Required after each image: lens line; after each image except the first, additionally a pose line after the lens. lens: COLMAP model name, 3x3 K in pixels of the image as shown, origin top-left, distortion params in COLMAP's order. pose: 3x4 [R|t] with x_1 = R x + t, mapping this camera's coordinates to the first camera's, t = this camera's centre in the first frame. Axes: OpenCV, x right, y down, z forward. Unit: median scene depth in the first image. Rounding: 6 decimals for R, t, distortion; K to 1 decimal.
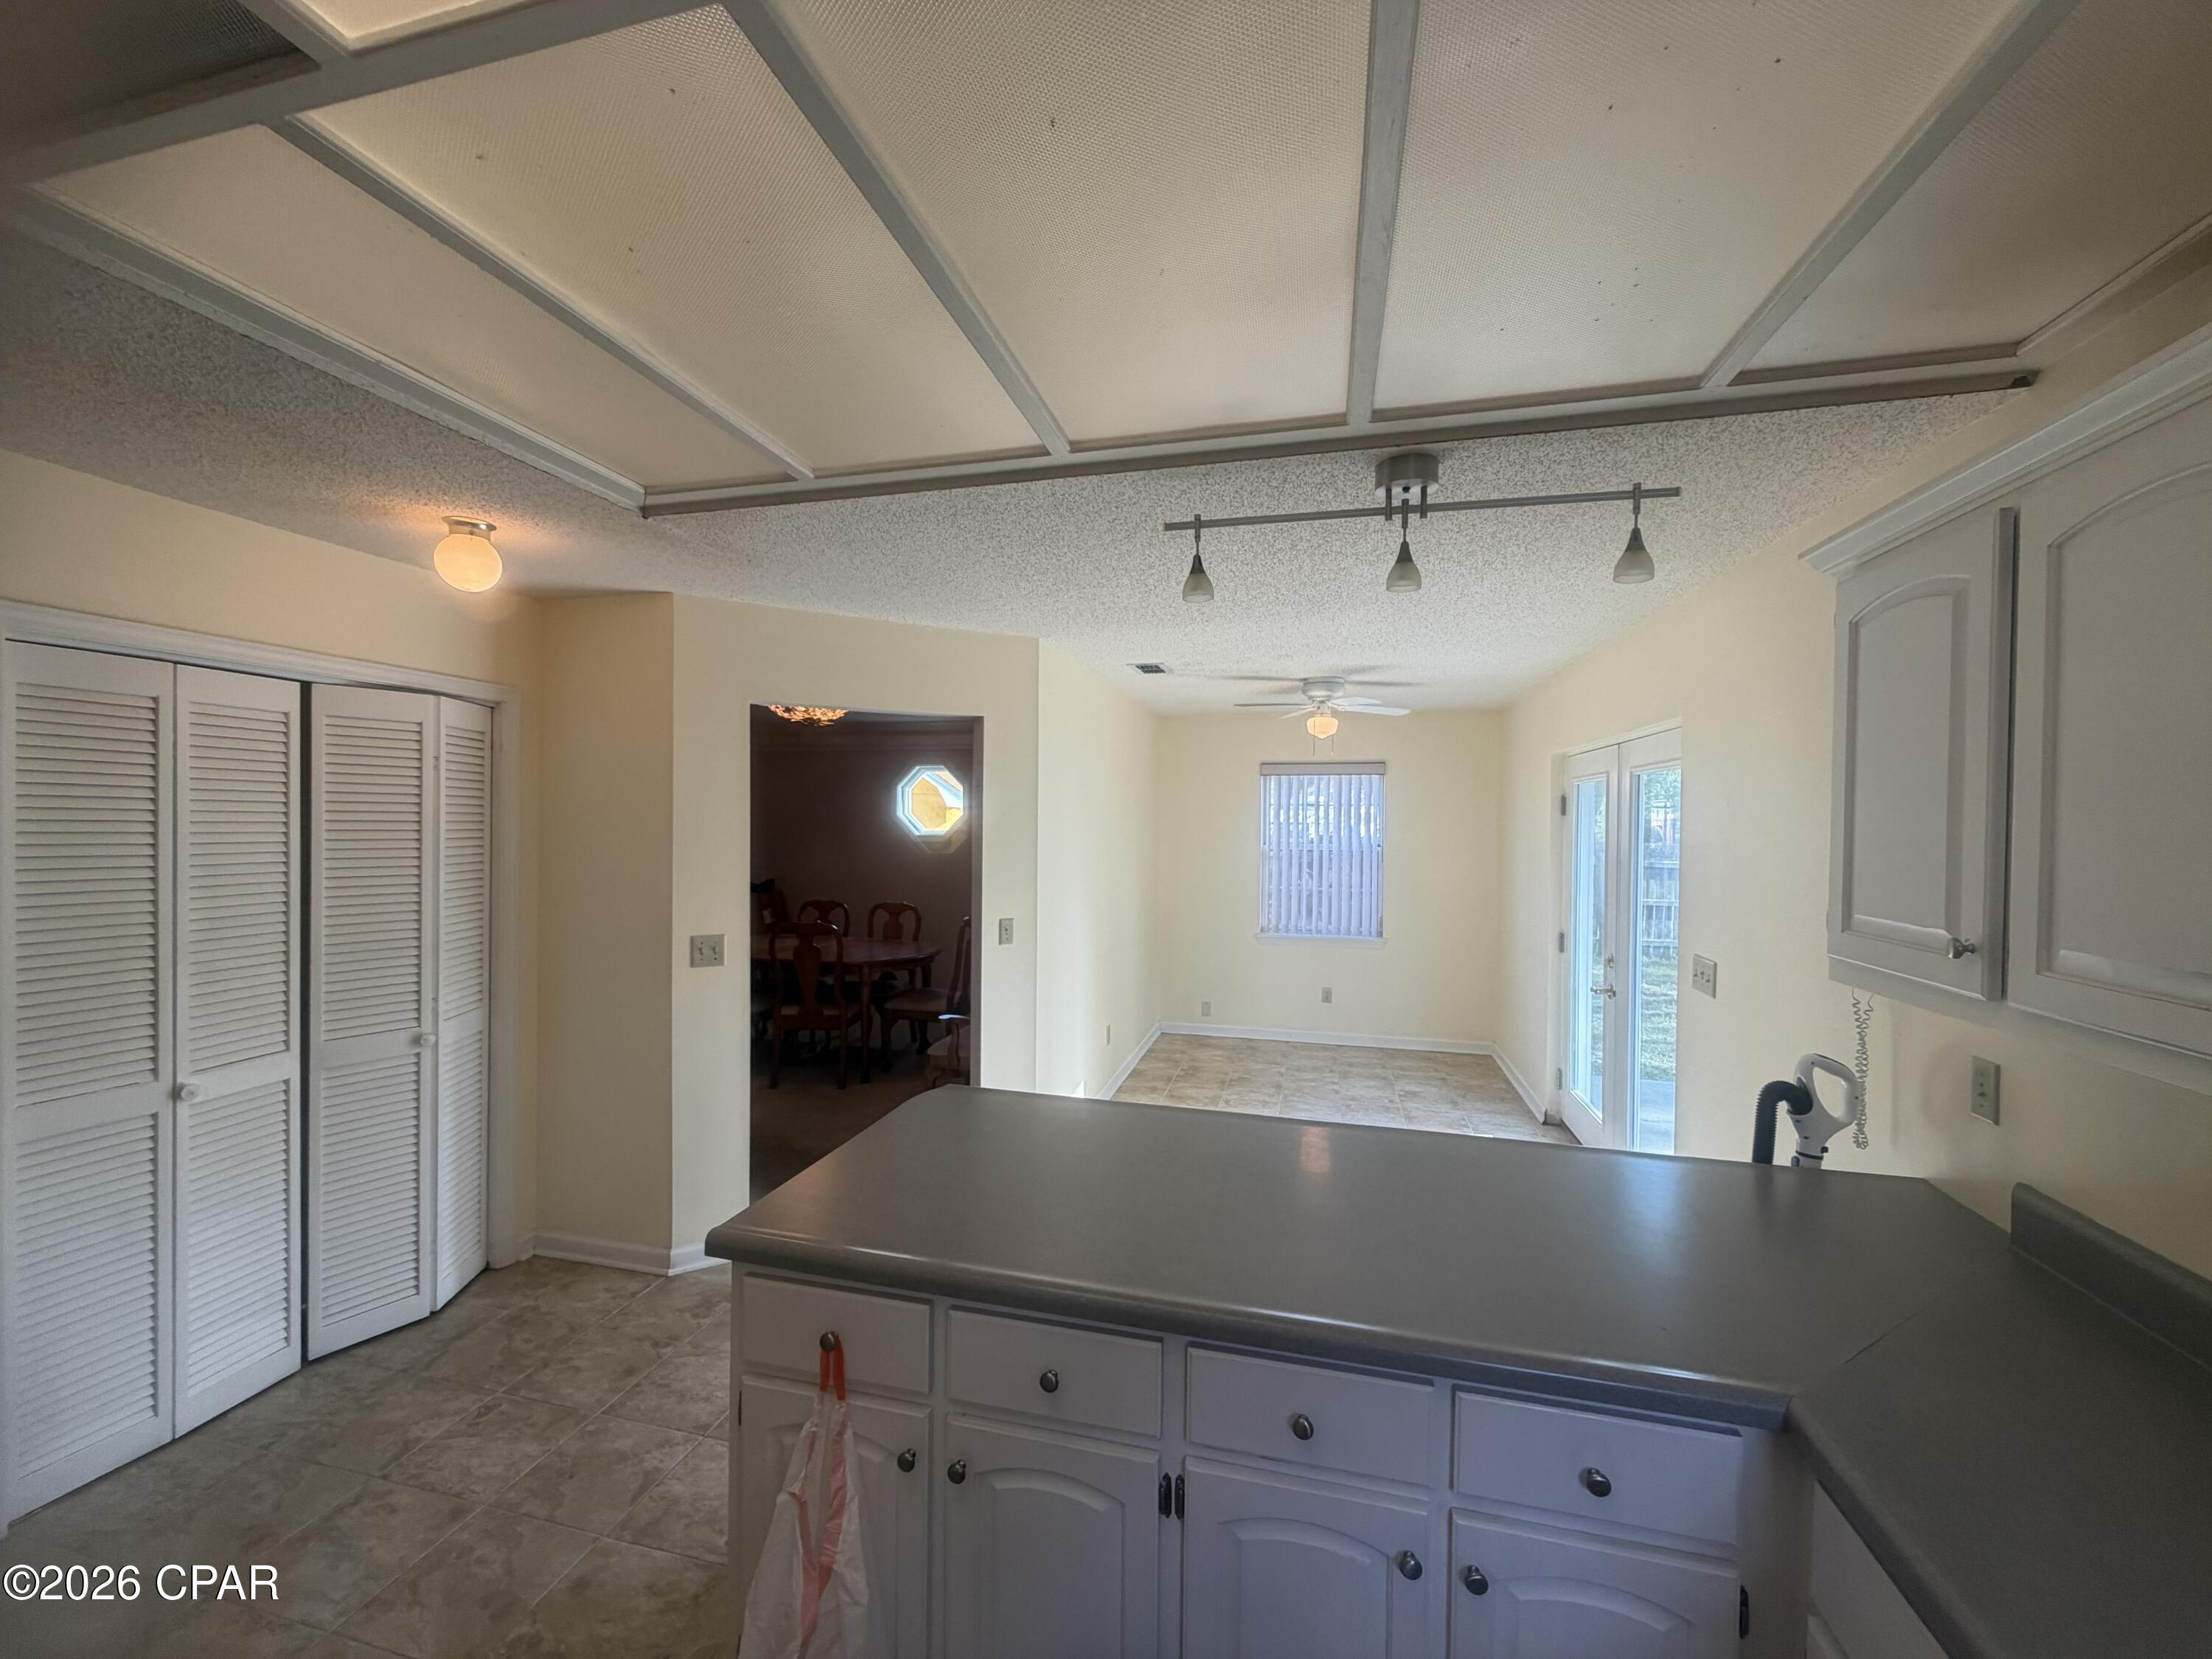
lens RADIAL K [[879.8, 0, 1098.7], [0, 879.8, 830.5], [0, 0, 1]] dist [-0.000108, 0.000114]
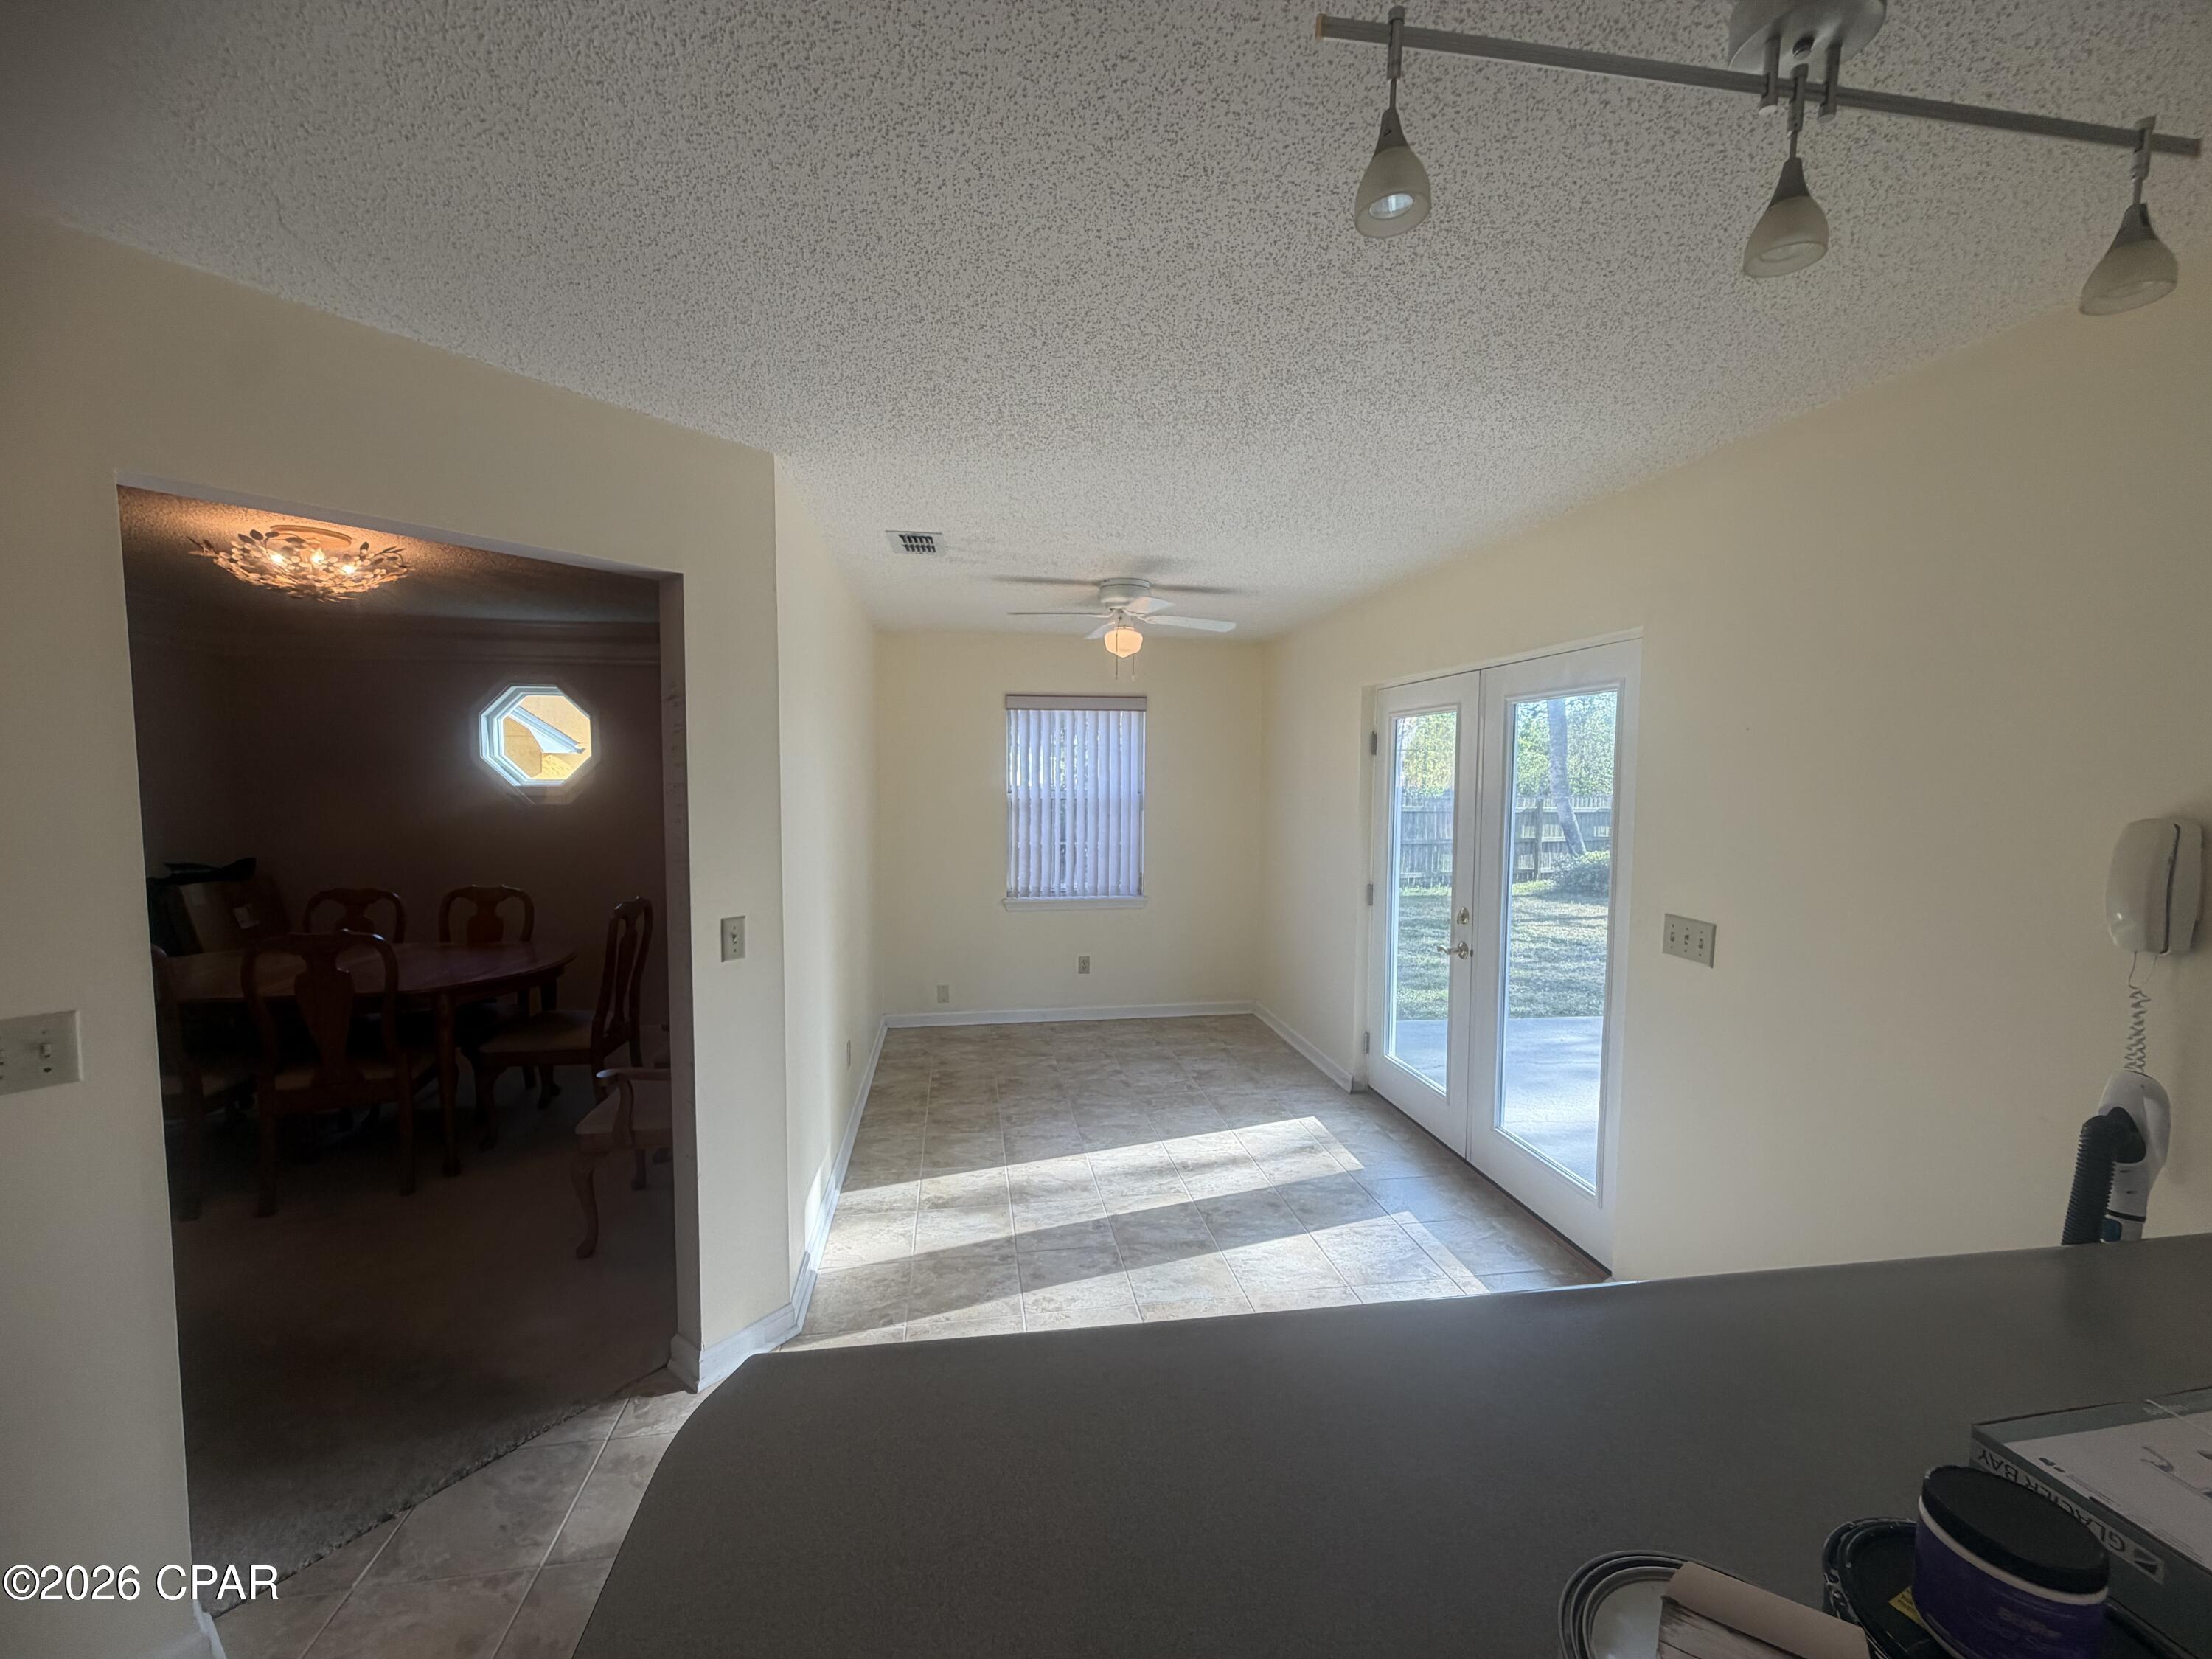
lens RADIAL K [[879.8, 0, 1098.7], [0, 879.8, 830.5], [0, 0, 1]] dist [-0.000108, 0.000114]
pose [[0.919920, -0.030617, 0.390909, -0.074804], [0.008661, 0.998290, 0.057806, 0.004963], [-0.392011, -0.049792, 0.918612, 0.240142]]
